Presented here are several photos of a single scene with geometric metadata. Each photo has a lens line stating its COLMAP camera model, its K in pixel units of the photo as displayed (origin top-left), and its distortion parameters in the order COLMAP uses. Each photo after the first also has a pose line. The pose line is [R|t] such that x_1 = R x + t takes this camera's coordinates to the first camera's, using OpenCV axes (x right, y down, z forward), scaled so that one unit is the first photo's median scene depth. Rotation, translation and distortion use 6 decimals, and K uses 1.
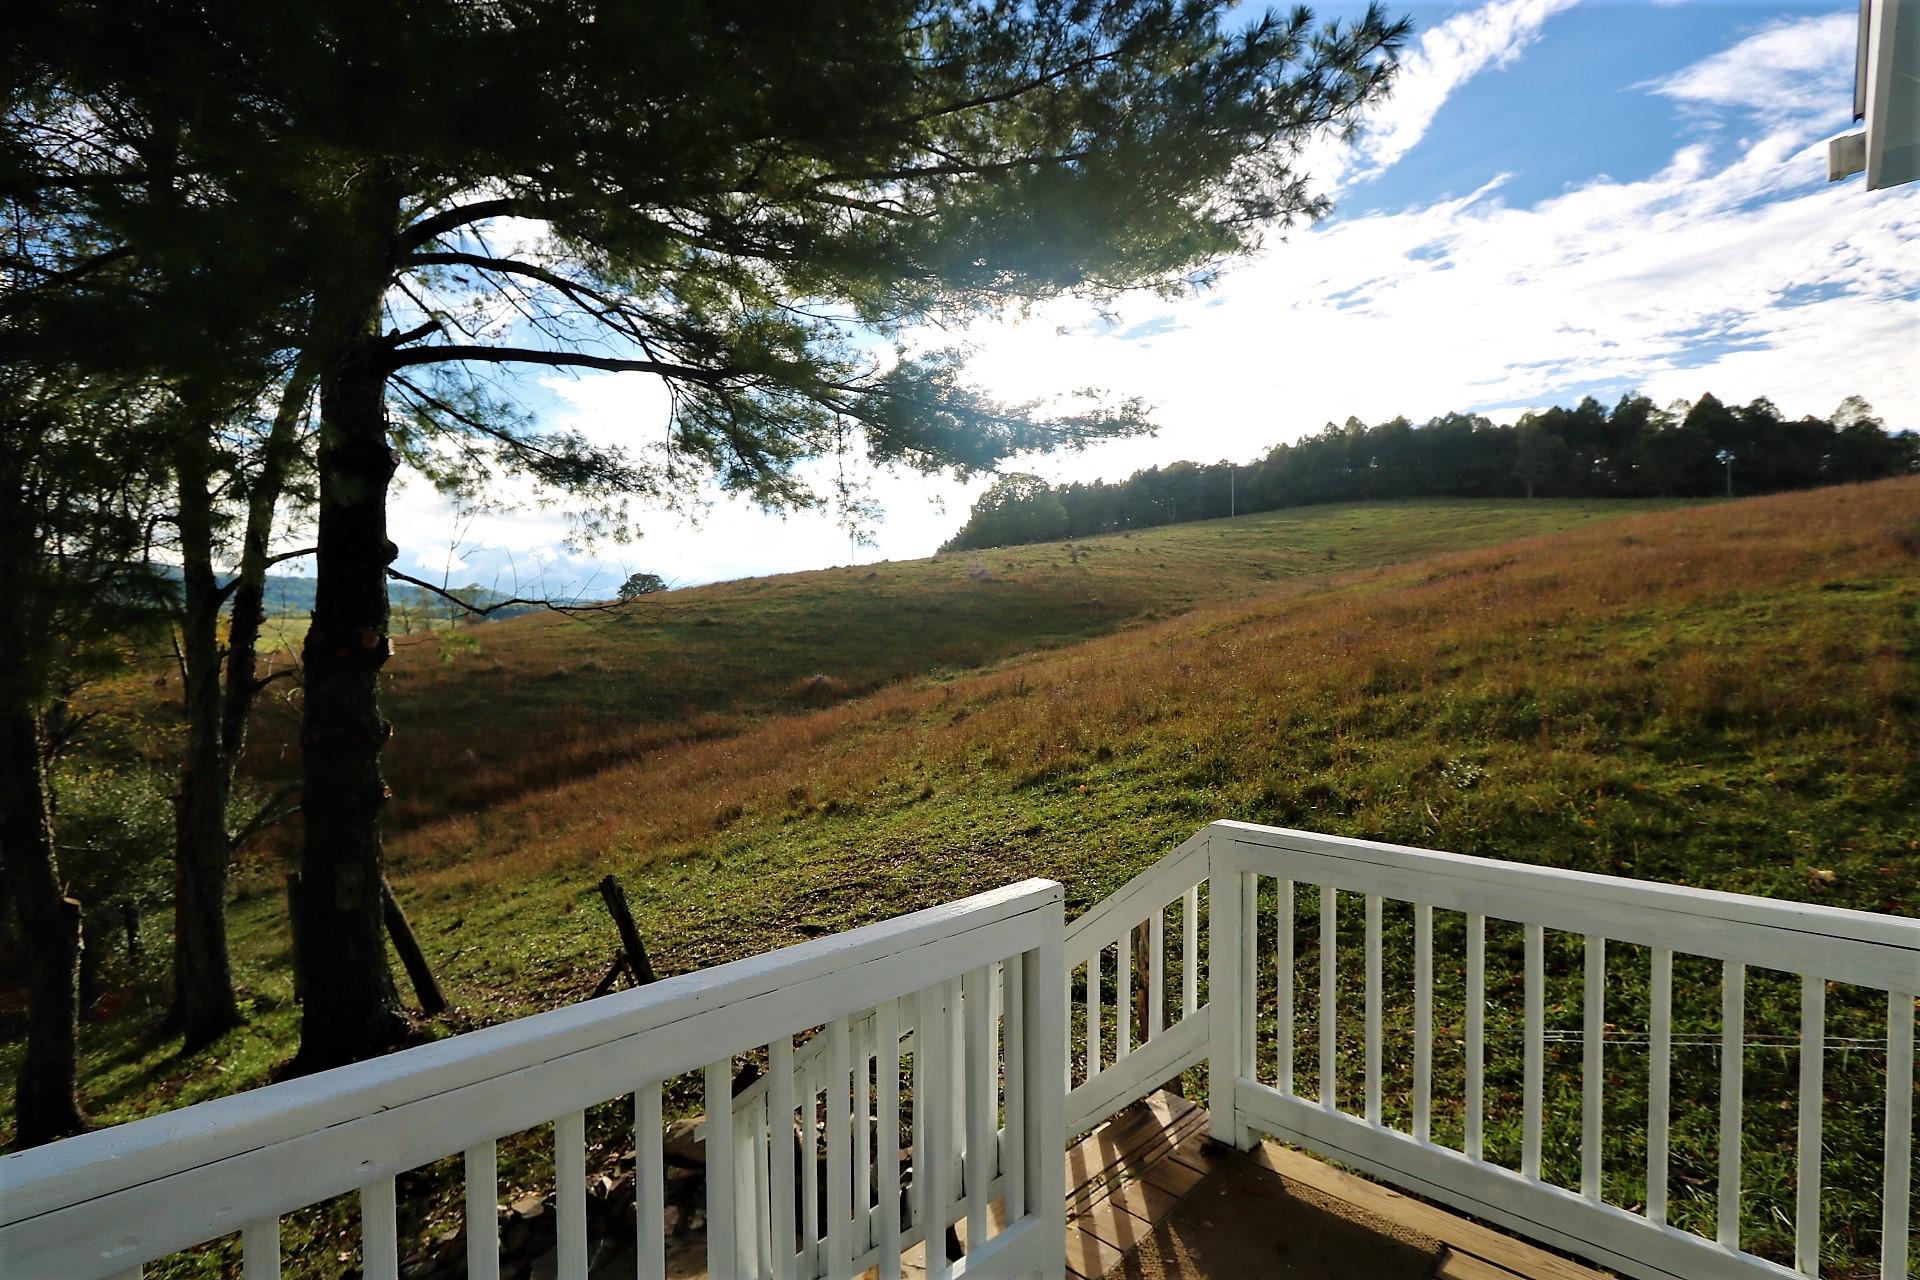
lens RADIAL K [[885.9, 0, 962.9], [0, 885.9, 640.6], [0, 0, 1]] dist [-0.020863, 0.004142]
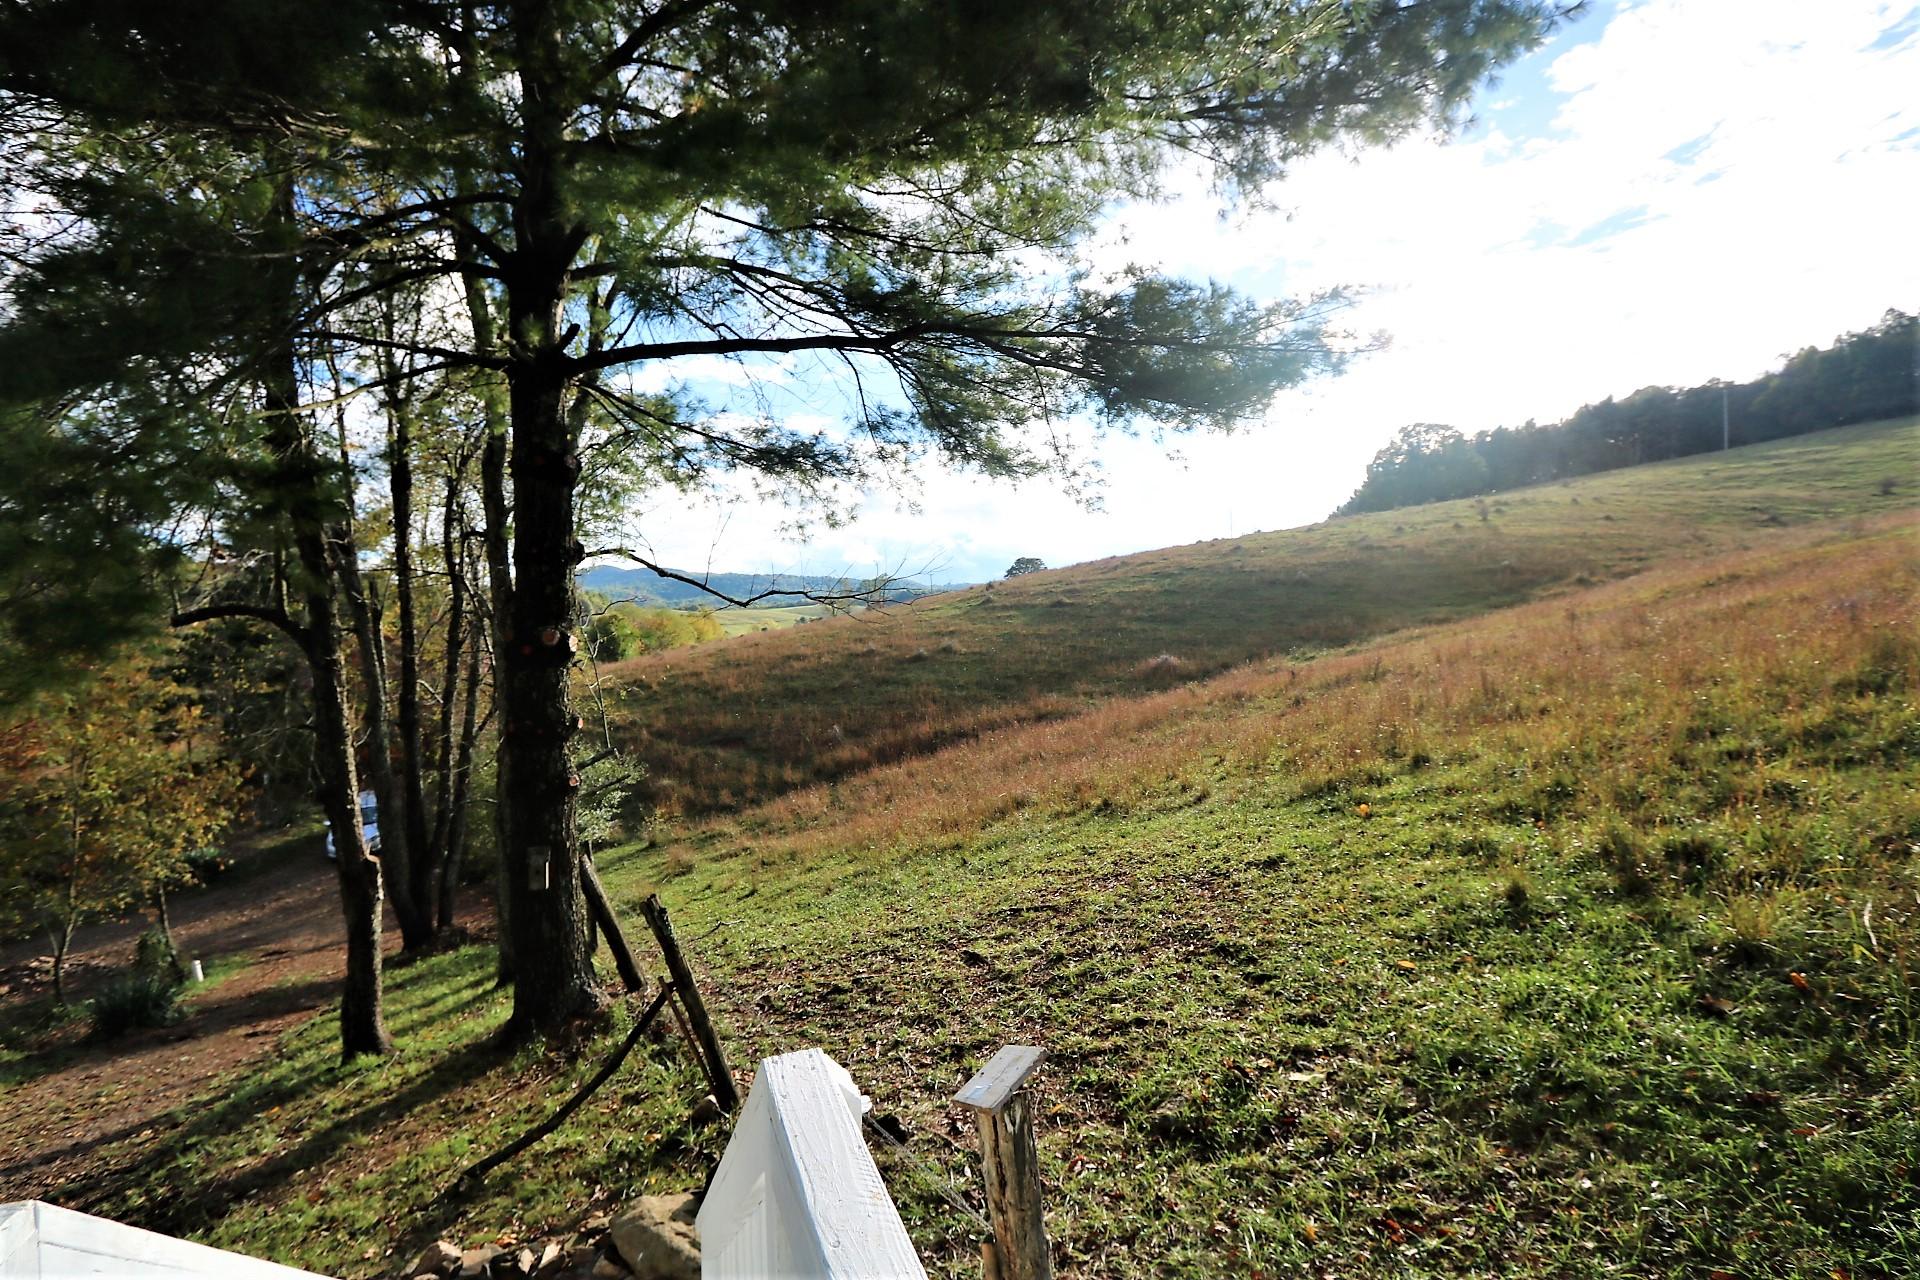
lens RADIAL K [[885.9, 0, 965.6], [0, 885.9, 652.7], [0, 0, 1]] dist [-0.020863, 0.004142]
pose [[0.911573, -0.005699, -0.411099, 0.057227], [0.021424, 0.999204, 0.033655, -0.002106], [0.410580, -0.039486, 0.910969, 0.063805]]
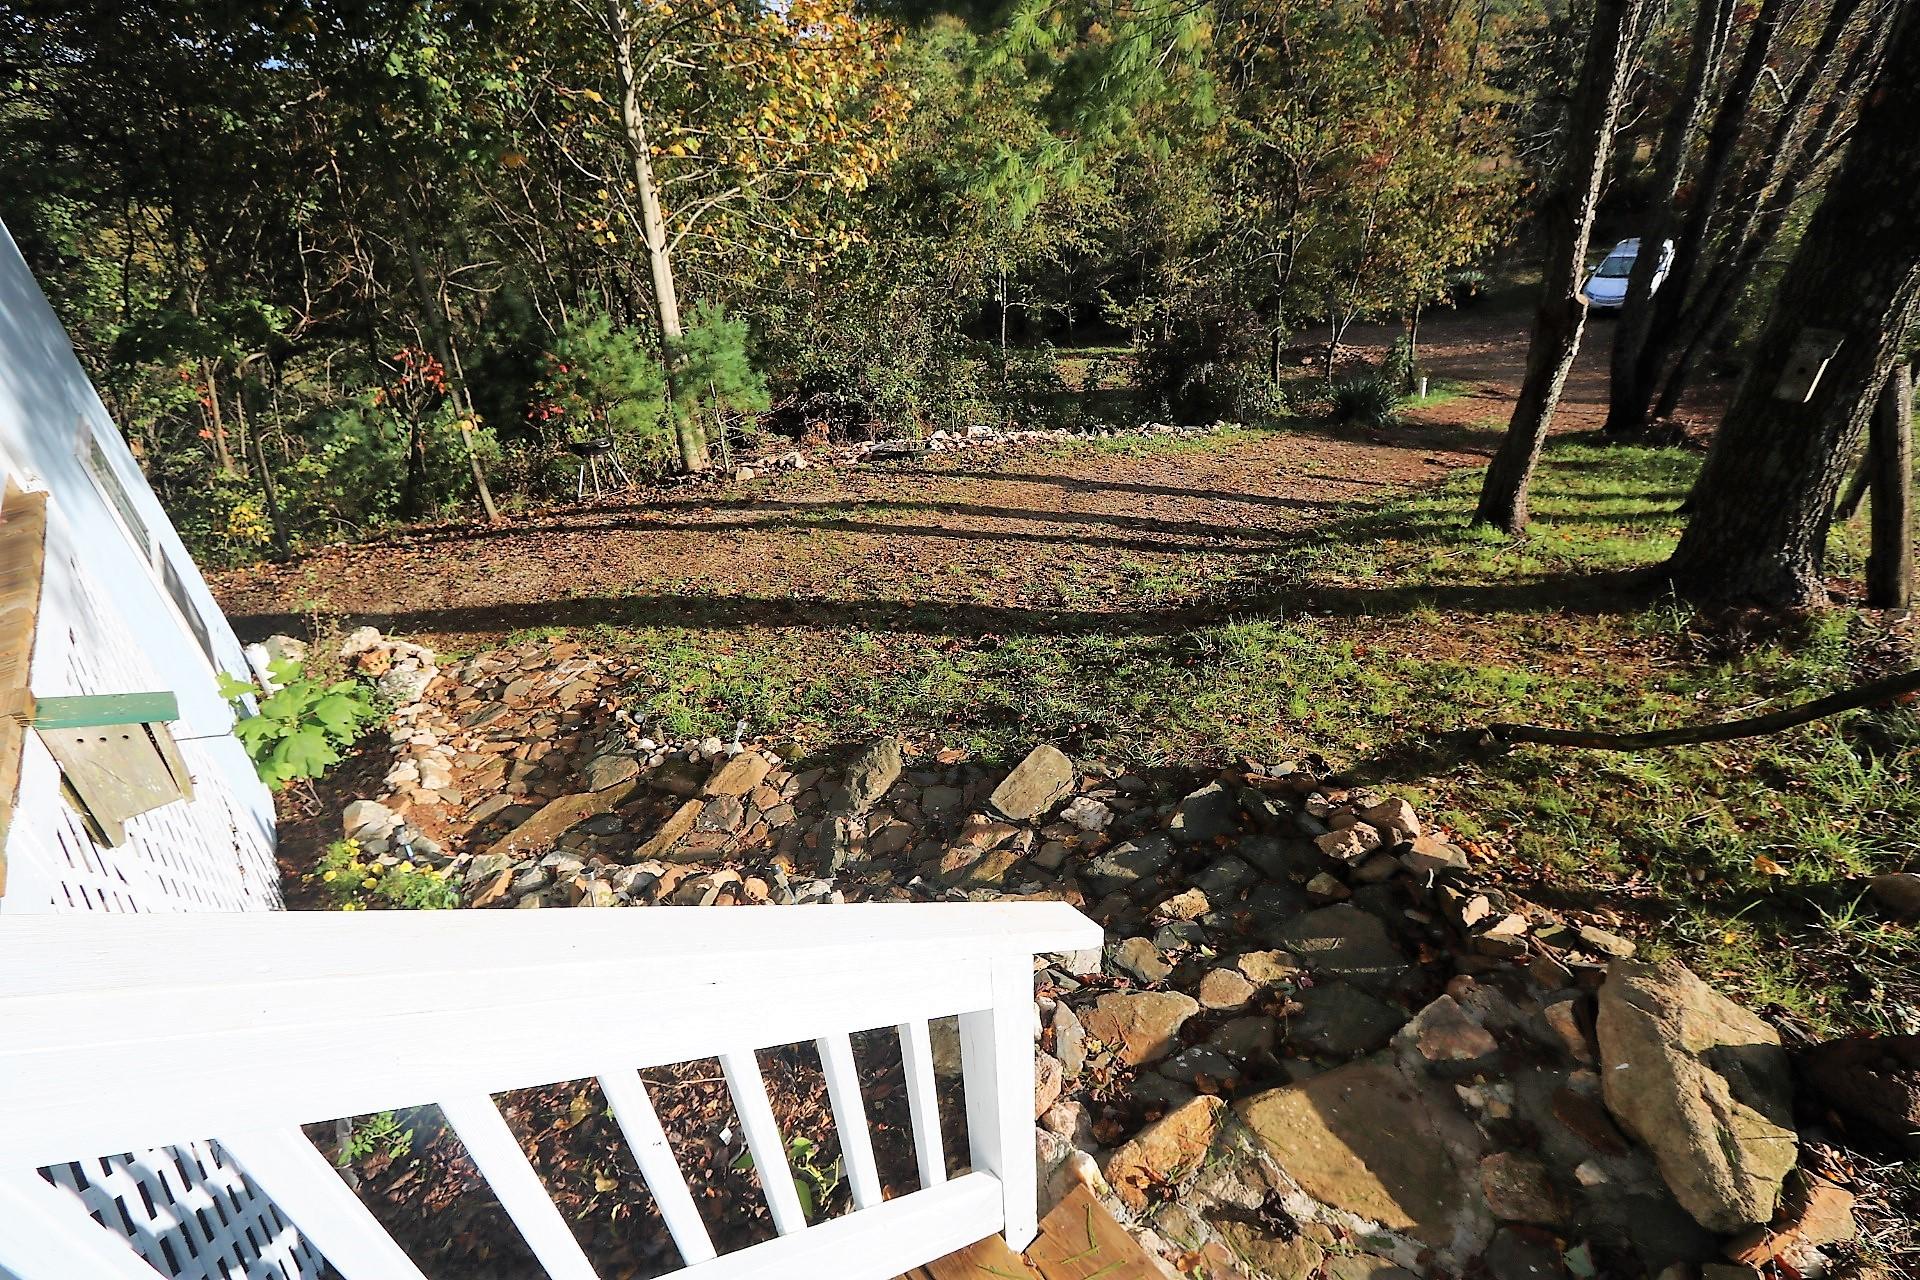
lens RADIAL K [[885.9, 0, 964.0], [0, 885.9, 640.5], [0, 0, 1]] dist [-0.020863, 0.004142]
pose [[-0.085221, 0.535844, -0.840005, 0.003086], [0.053066, 0.844316, 0.533211, 0.019052], [0.994948, 0.000865, -0.100389, 0.114297]]
